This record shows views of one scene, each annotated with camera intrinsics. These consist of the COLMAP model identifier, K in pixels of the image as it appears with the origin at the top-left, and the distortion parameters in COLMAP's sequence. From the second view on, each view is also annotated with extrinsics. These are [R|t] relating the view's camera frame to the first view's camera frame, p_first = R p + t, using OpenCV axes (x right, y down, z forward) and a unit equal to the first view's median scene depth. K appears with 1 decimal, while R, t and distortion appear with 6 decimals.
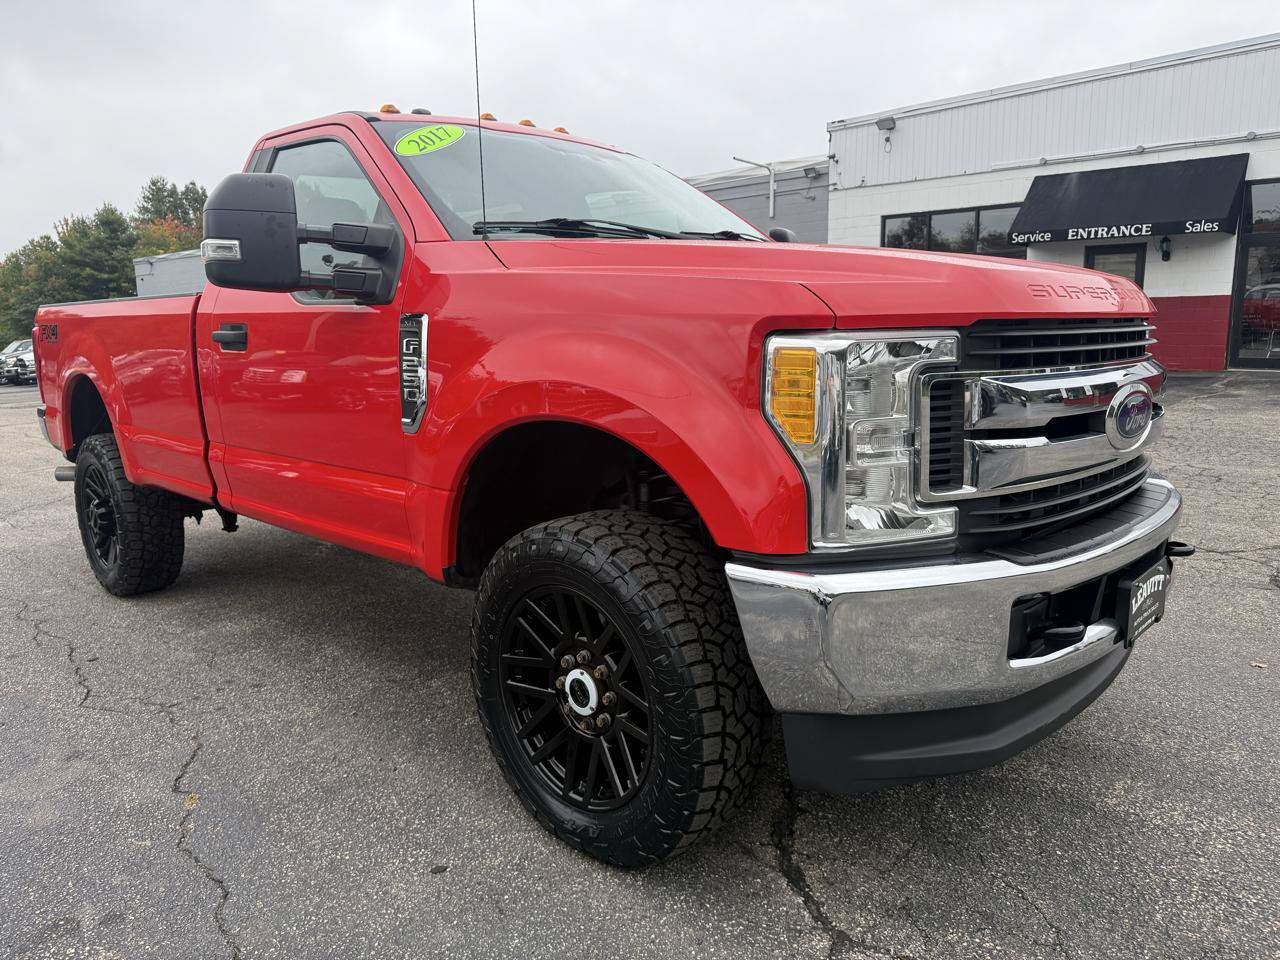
lens RADIAL K [[894.0, 0, 648.2], [0, 894.0, 475.6], [0, 0, 1]] dist [0.046472, -0.056109]
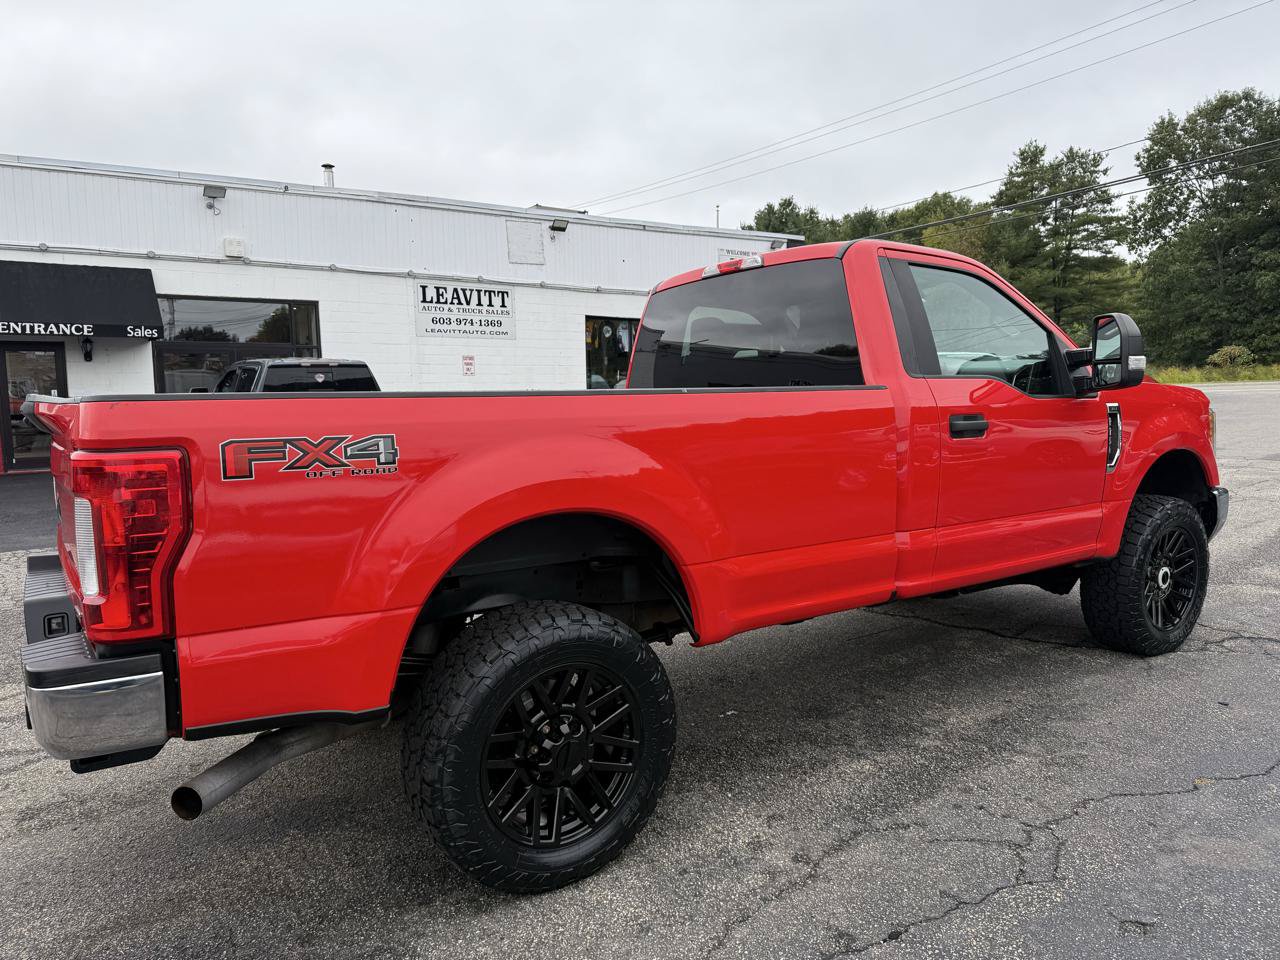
lens RADIAL K [[894.0, 0, 648.2], [0, 894.0, 475.6], [0, 0, 1]] dist [0.046472, -0.056109]
pose [[0.162533, -0.077173, 0.983680, -0.332030], [0.185045, 0.981632, 0.046438, -0.045272], [-0.969196, 0.174477, 0.173828, 0.247899]]
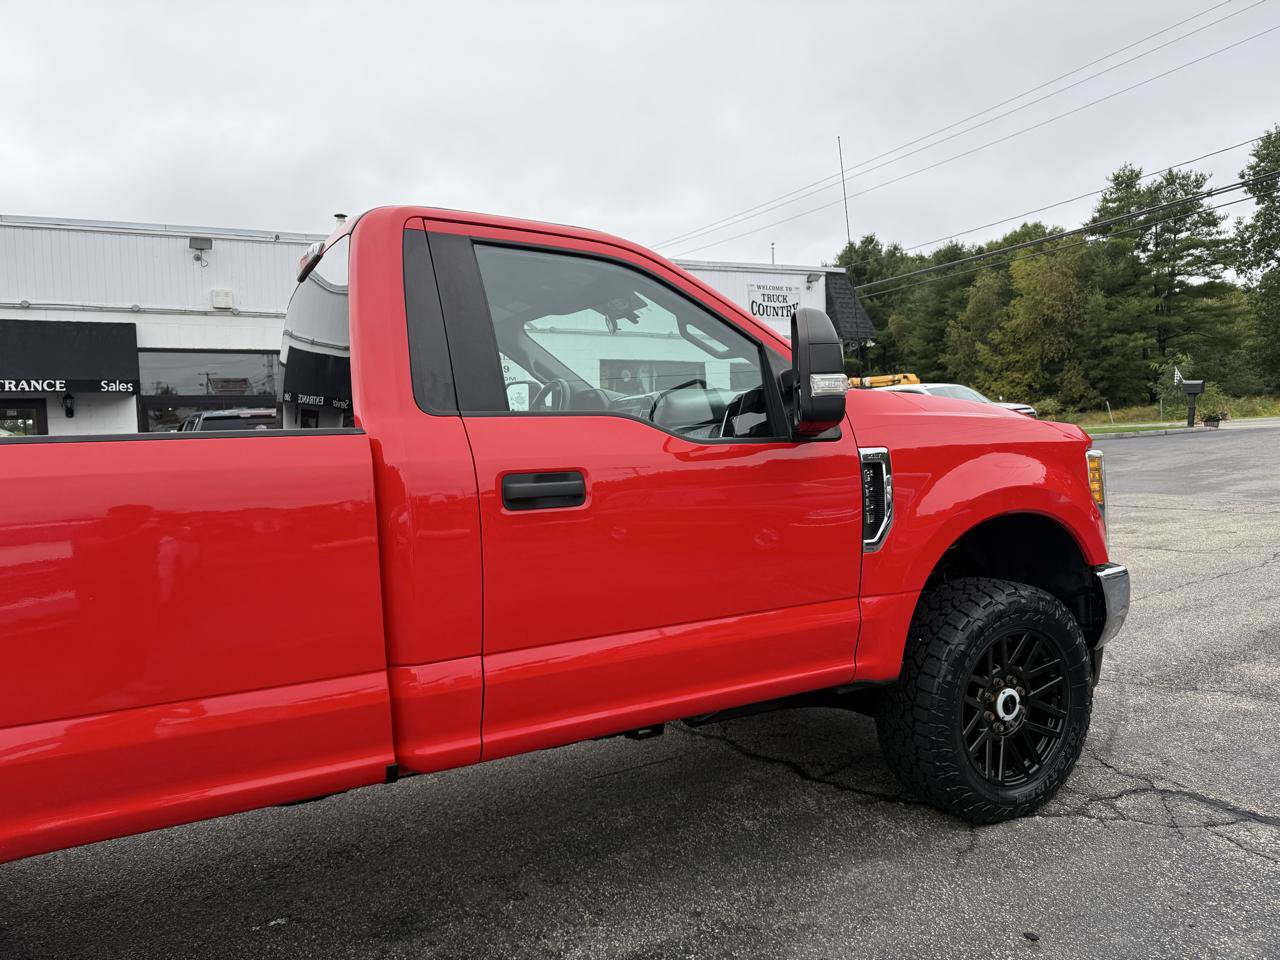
lens RADIAL K [[894.0, 0, 648.2], [0, 894.0, 475.6], [0, 0, 1]] dist [0.046472, -0.056109]
pose [[0.265717, -0.032537, 0.963502, -0.222129], [0.198728, 0.979814, -0.021718, -0.027407], [-0.943346, 0.197246, 0.266819, 0.149089]]
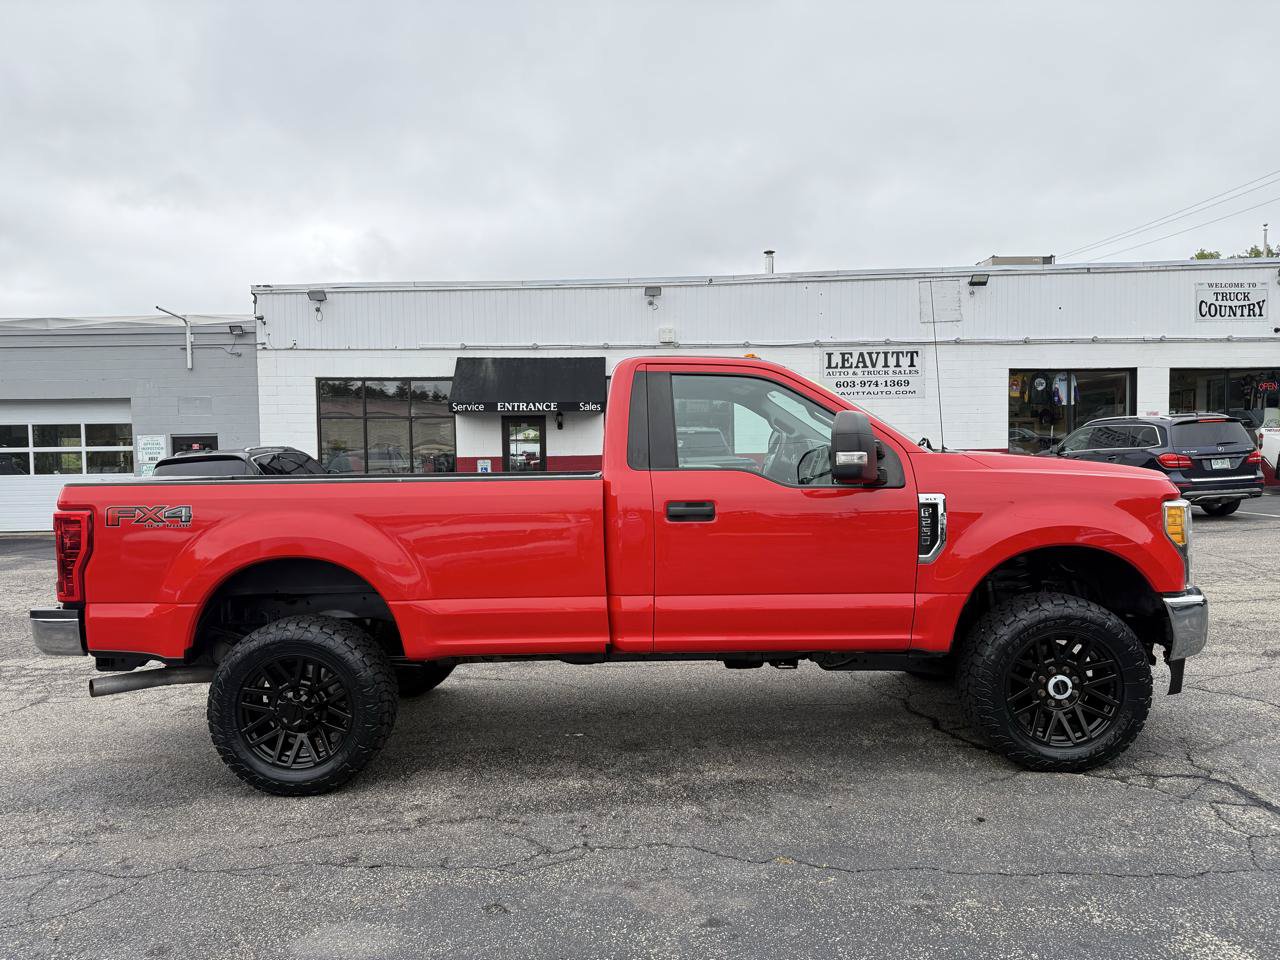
lens RADIAL K [[888.5, 0, 640.0], [0, 888.5, 480.0], [0, 0, 1]] dist [0.080114, -0.099003]
pose [[0.697221, -0.016590, 0.716664, -0.290505], [0.128966, 0.986323, -0.102636, -0.015166], [-0.705160, 0.163985, 0.689825, 0.026252]]
